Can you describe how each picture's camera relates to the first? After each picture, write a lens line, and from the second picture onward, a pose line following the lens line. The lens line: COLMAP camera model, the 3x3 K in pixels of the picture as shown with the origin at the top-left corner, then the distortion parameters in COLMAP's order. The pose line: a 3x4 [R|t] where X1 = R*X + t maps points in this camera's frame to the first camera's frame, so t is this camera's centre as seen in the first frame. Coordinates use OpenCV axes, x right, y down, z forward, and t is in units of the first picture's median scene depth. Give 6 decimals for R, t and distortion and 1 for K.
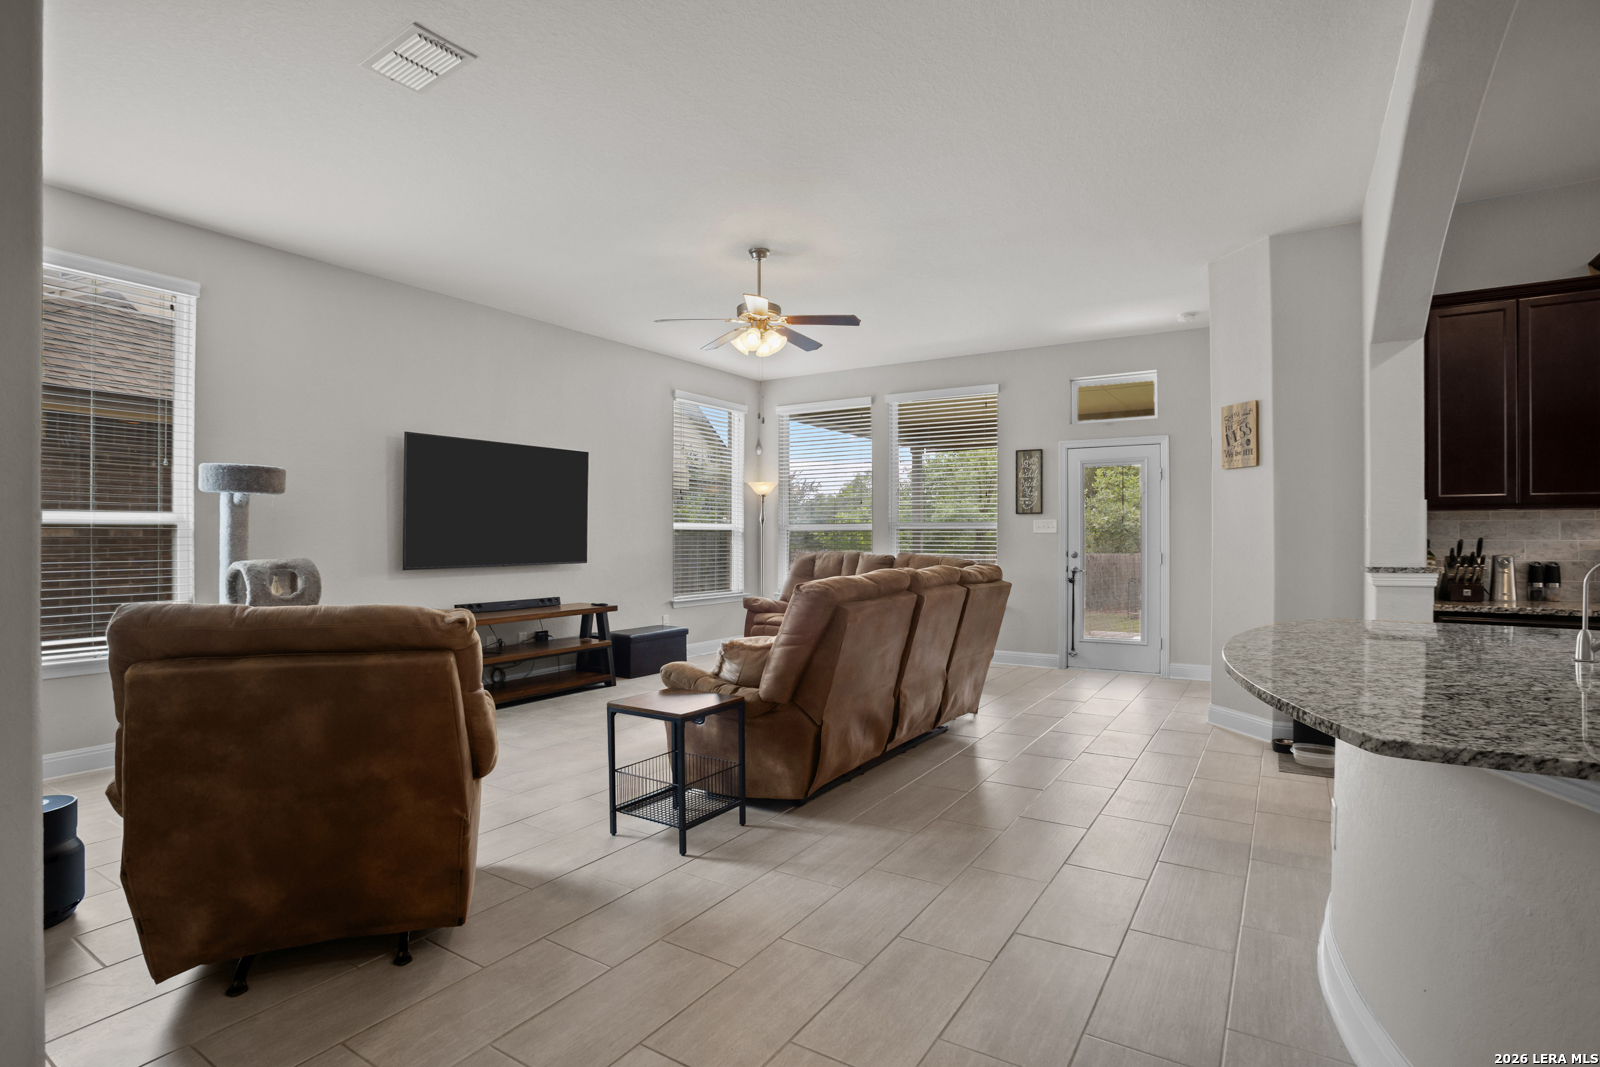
lens RADIAL K [[781.0, 0, 803.1], [0, 781.0, 539.3], [0, 0, 1]] dist [-0.112428, 0.058660]
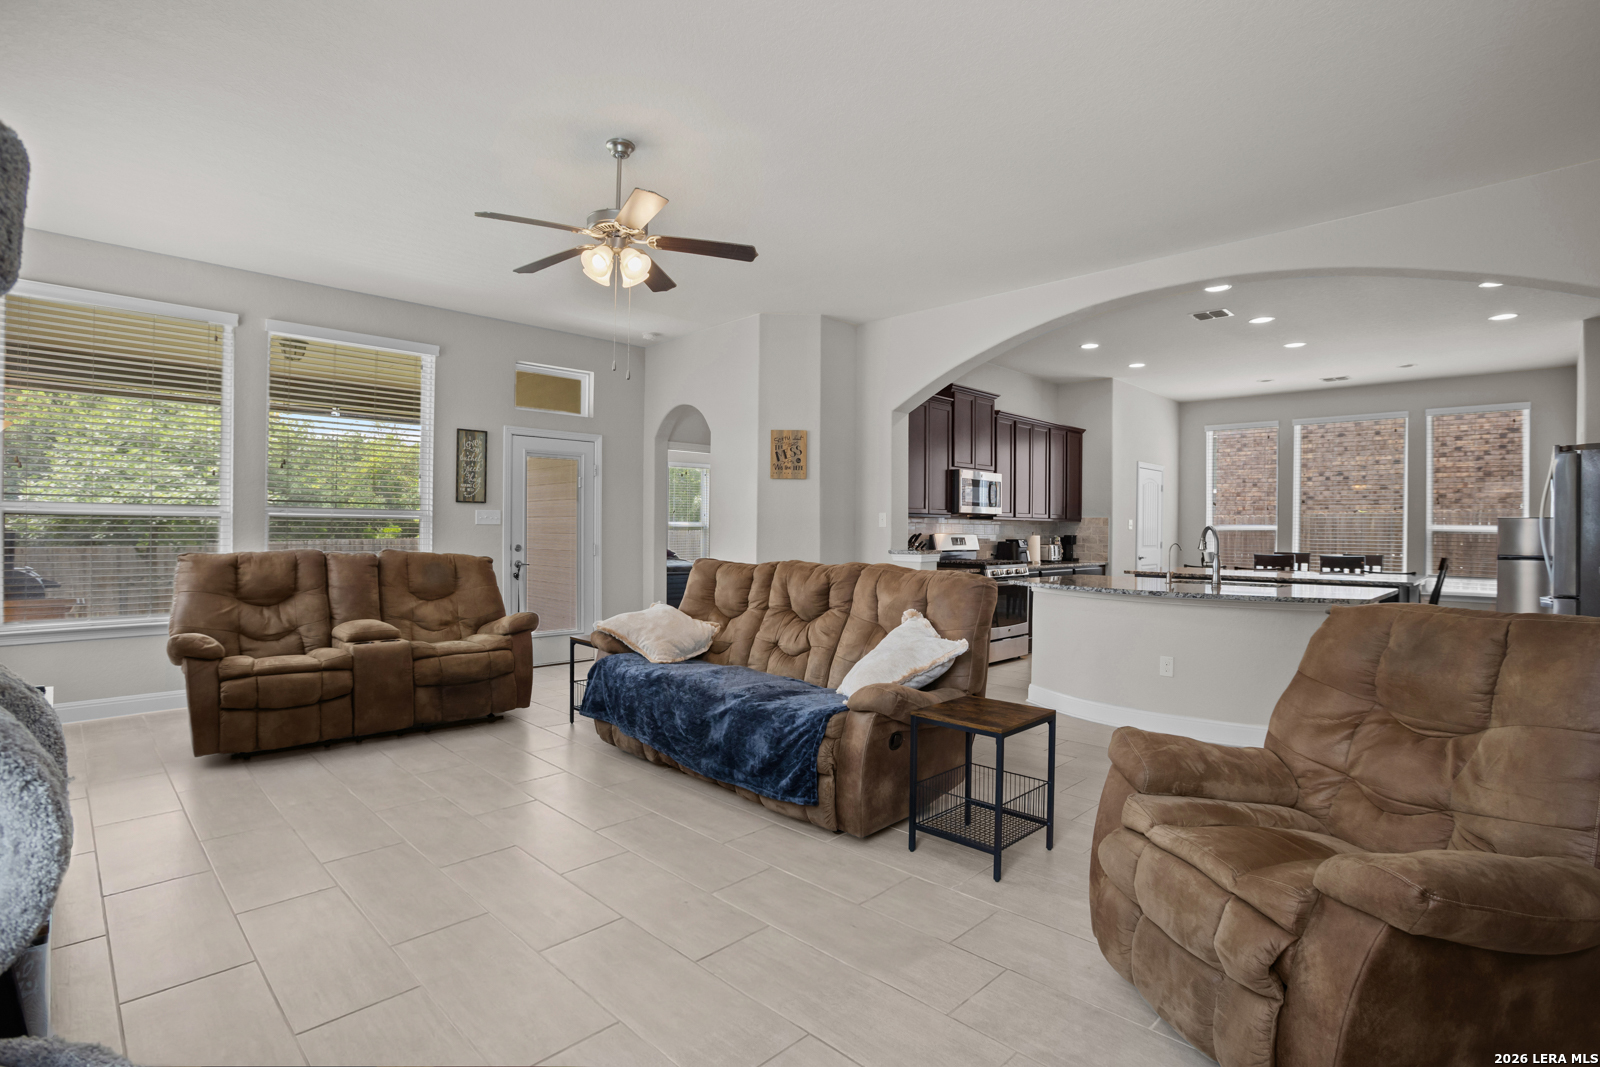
lens RADIAL K [[777.7, 0, 809.0], [0, 777.7, 534.5], [0, 0, 1]] dist [-0.081973, 0.036116]
pose [[0.213279, -0.004245, 0.976982, -0.658856], [-0.006170, 0.999965, 0.005692, -0.005013], [-0.976972, -0.007242, 0.213246, 0.599313]]
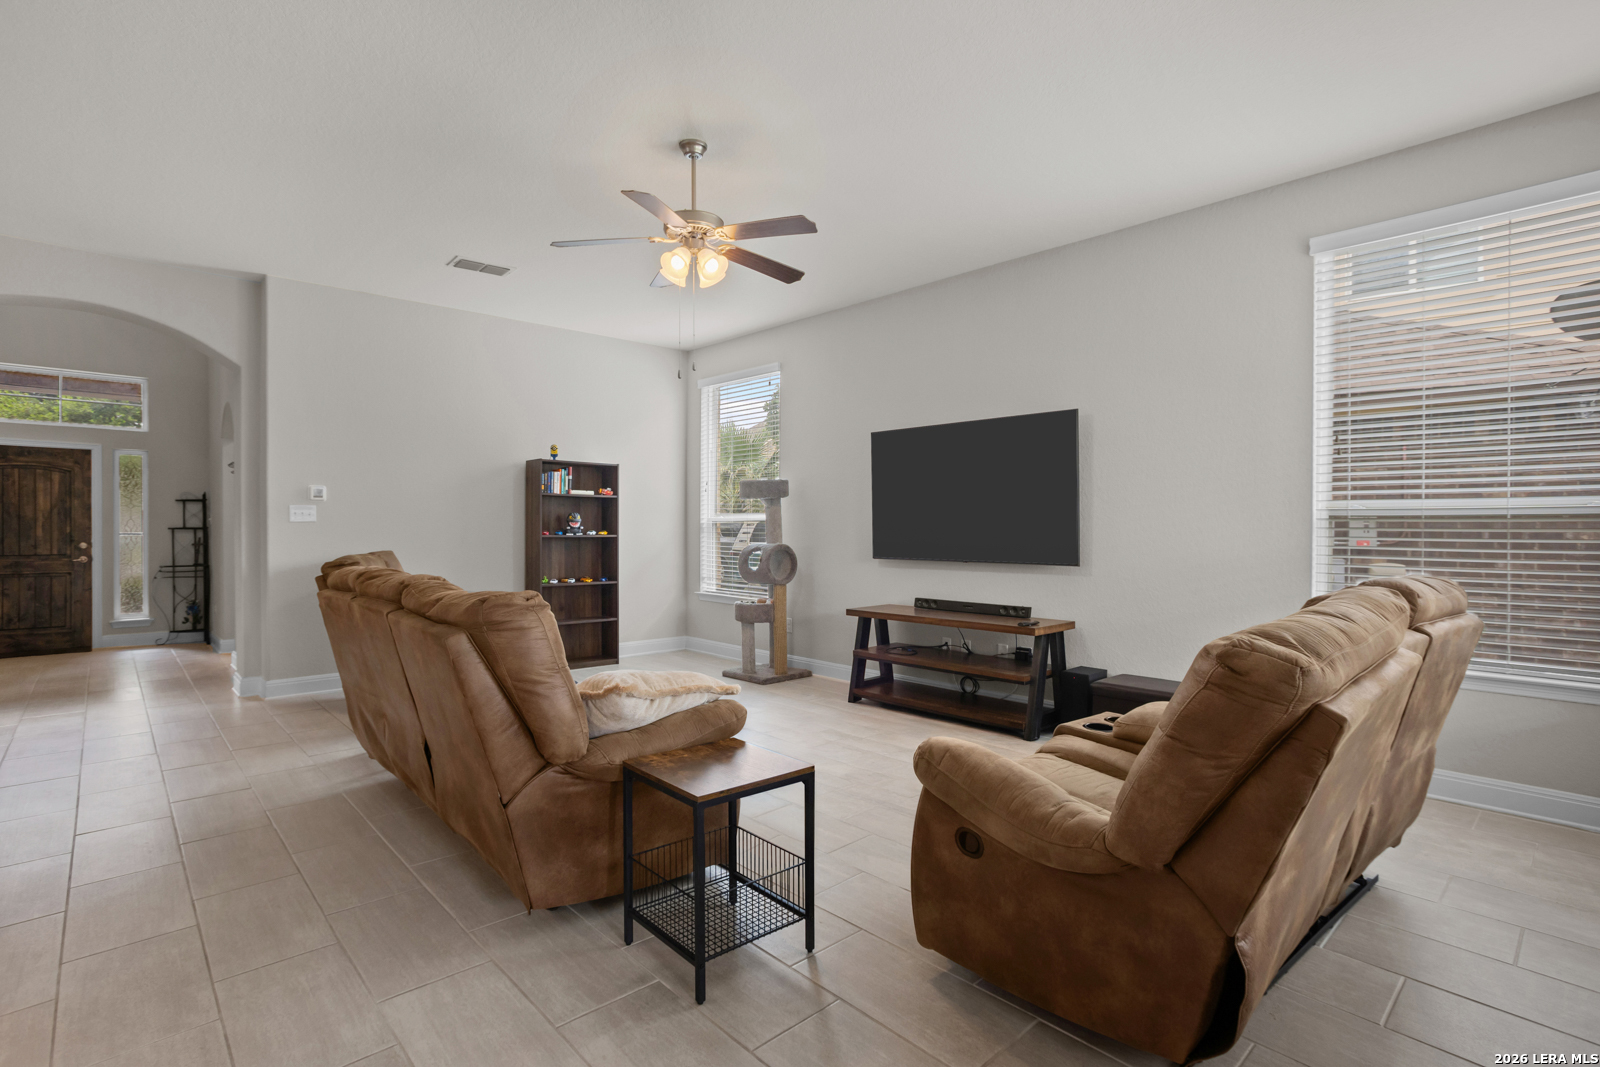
lens RADIAL K [[773.7, 0, 809.3], [0, 773.7, 531.5], [0, 0, 1]] dist [-0.052114, 0.028089]
pose [[-0.254311, 0.008087, -0.967089, 0.569989], [-0.002804, 0.999955, 0.009100, -0.008703], [0.967118, 0.005026, -0.254277, 1.175803]]
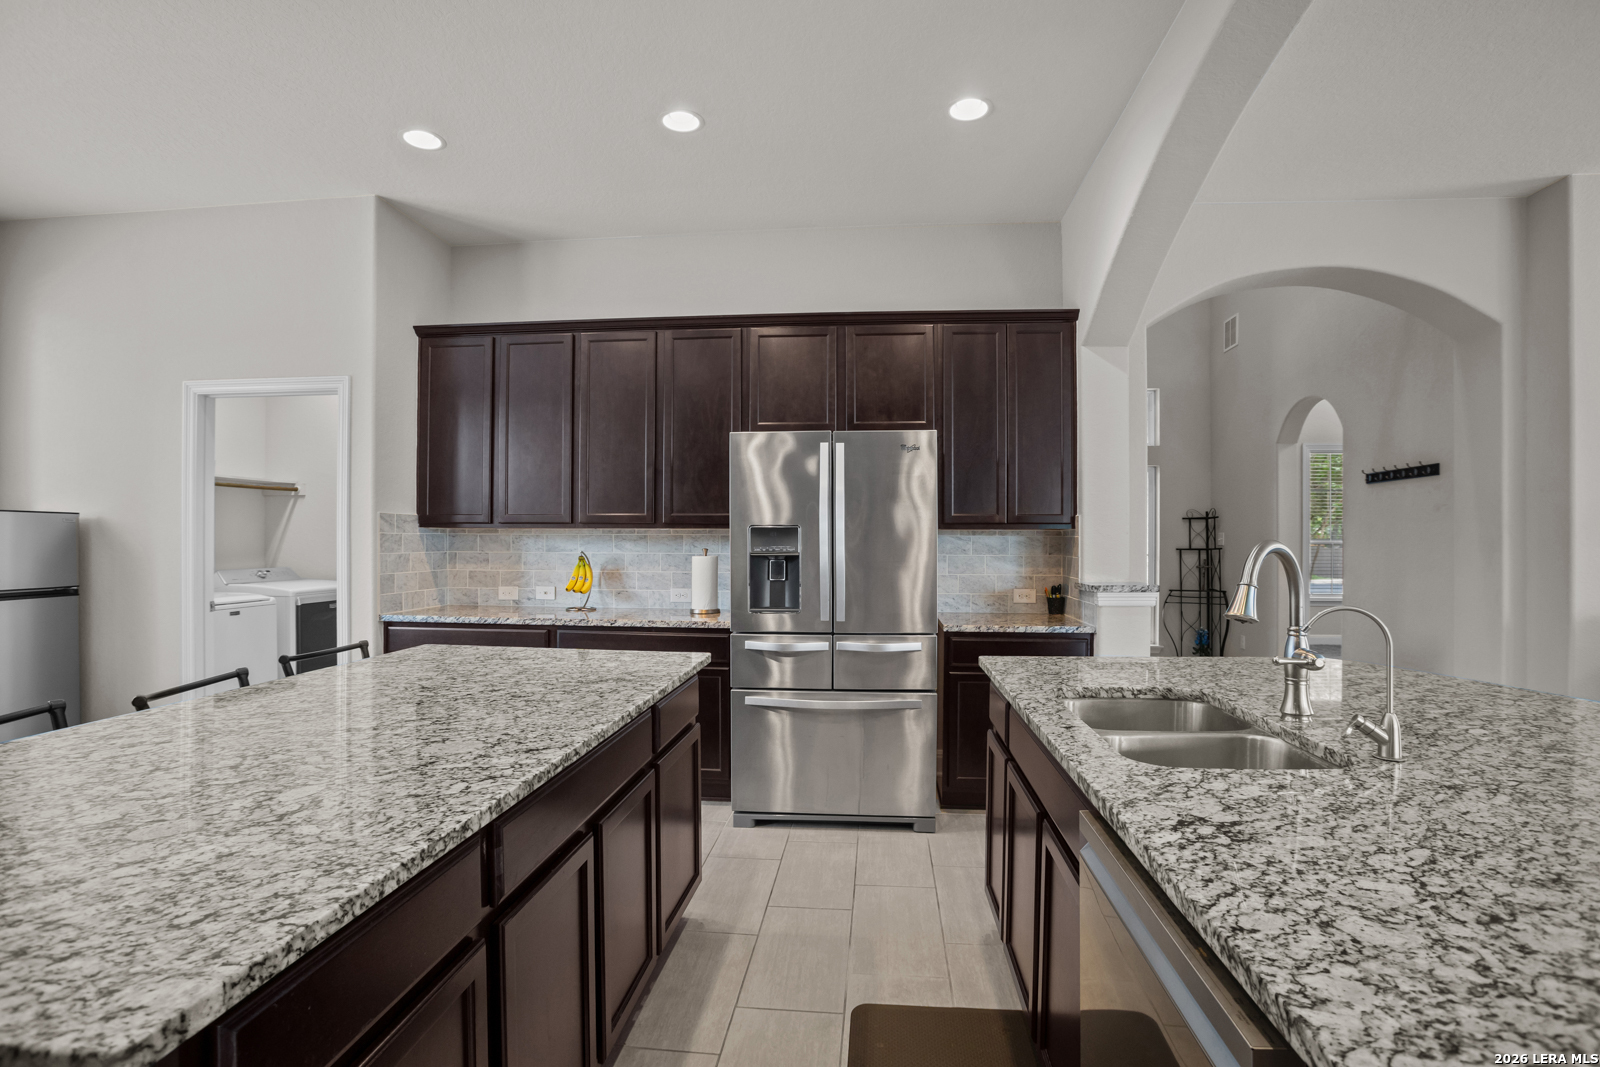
lens RADIAL K [[777.7, 0, 809.0], [0, 777.7, 534.5], [0, 0, 1]] dist [-0.081973, 0.036116]
pose [[-0.892211, -0.005808, -0.451582, 0.675505], [-0.003662, 0.999977, -0.005625, -0.014330], [0.451604, -0.003365, -0.892212, 0.492944]]
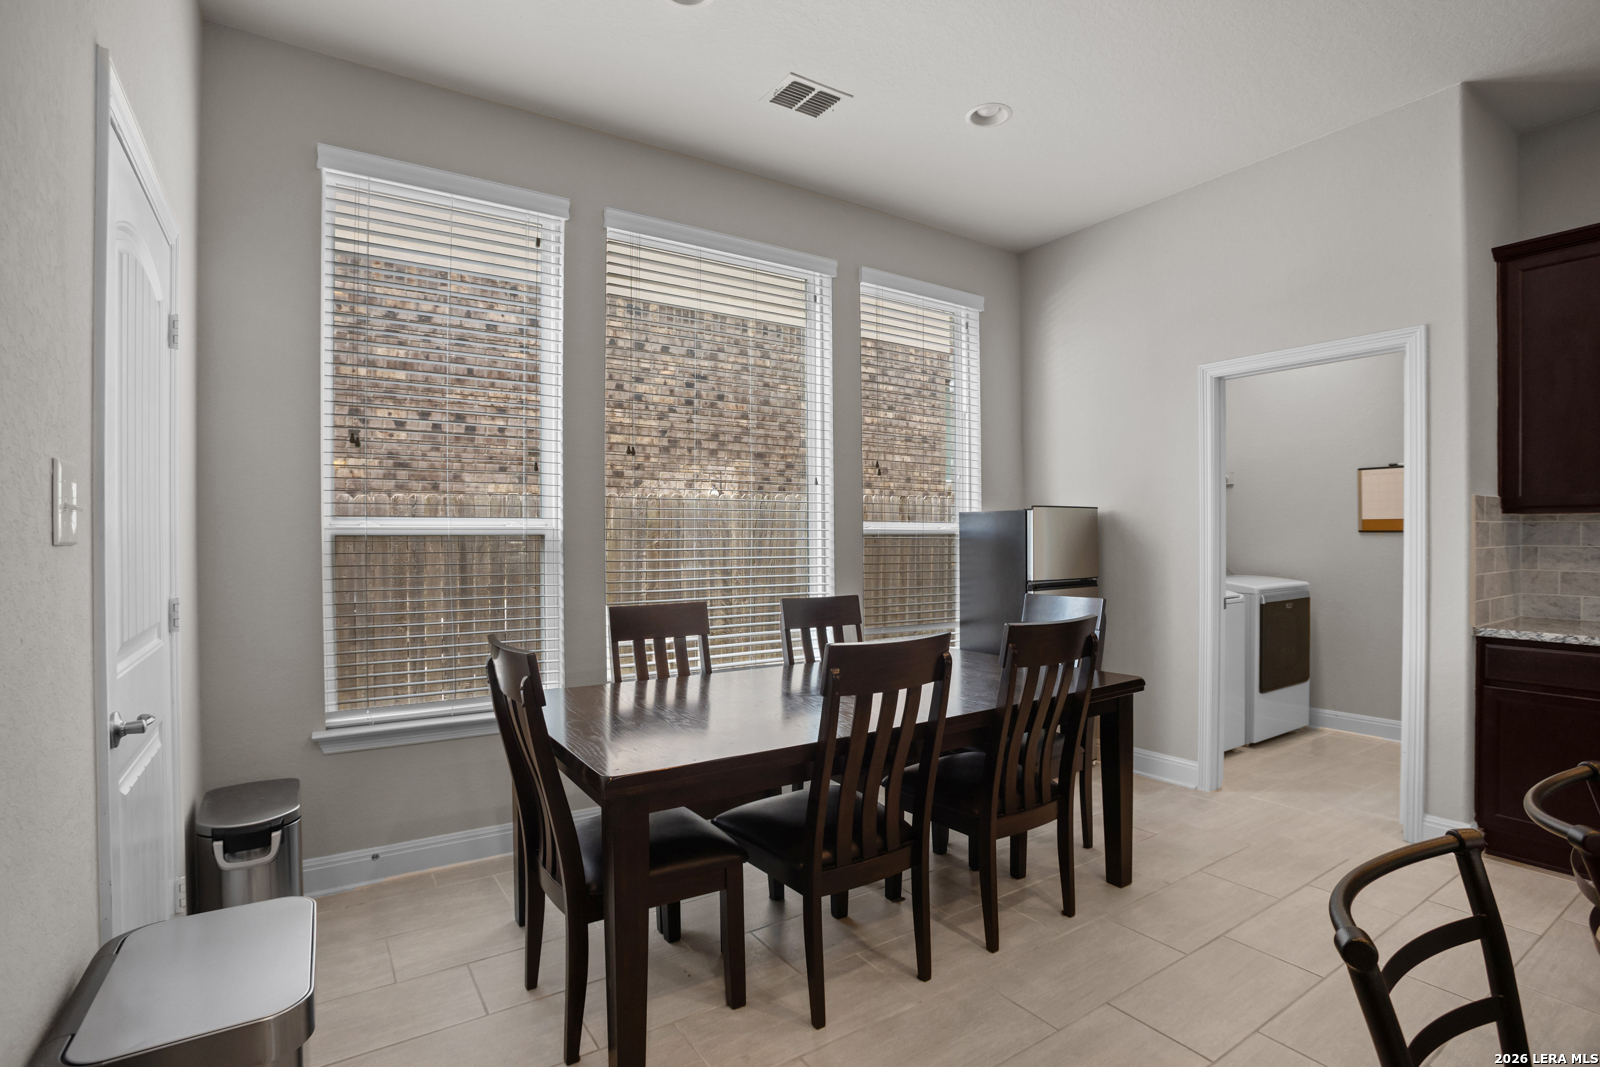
lens RADIAL K [[777.7, 0, 809.0], [0, 777.7, 534.5], [0, 0, 1]] dist [-0.081973, 0.036116]
pose [[-0.914947, 0.003890, 0.403554, 0.939419], [0.005320, 0.999983, 0.002423, -0.012618], [-0.403538, 0.004364, -0.914952, 0.360614]]
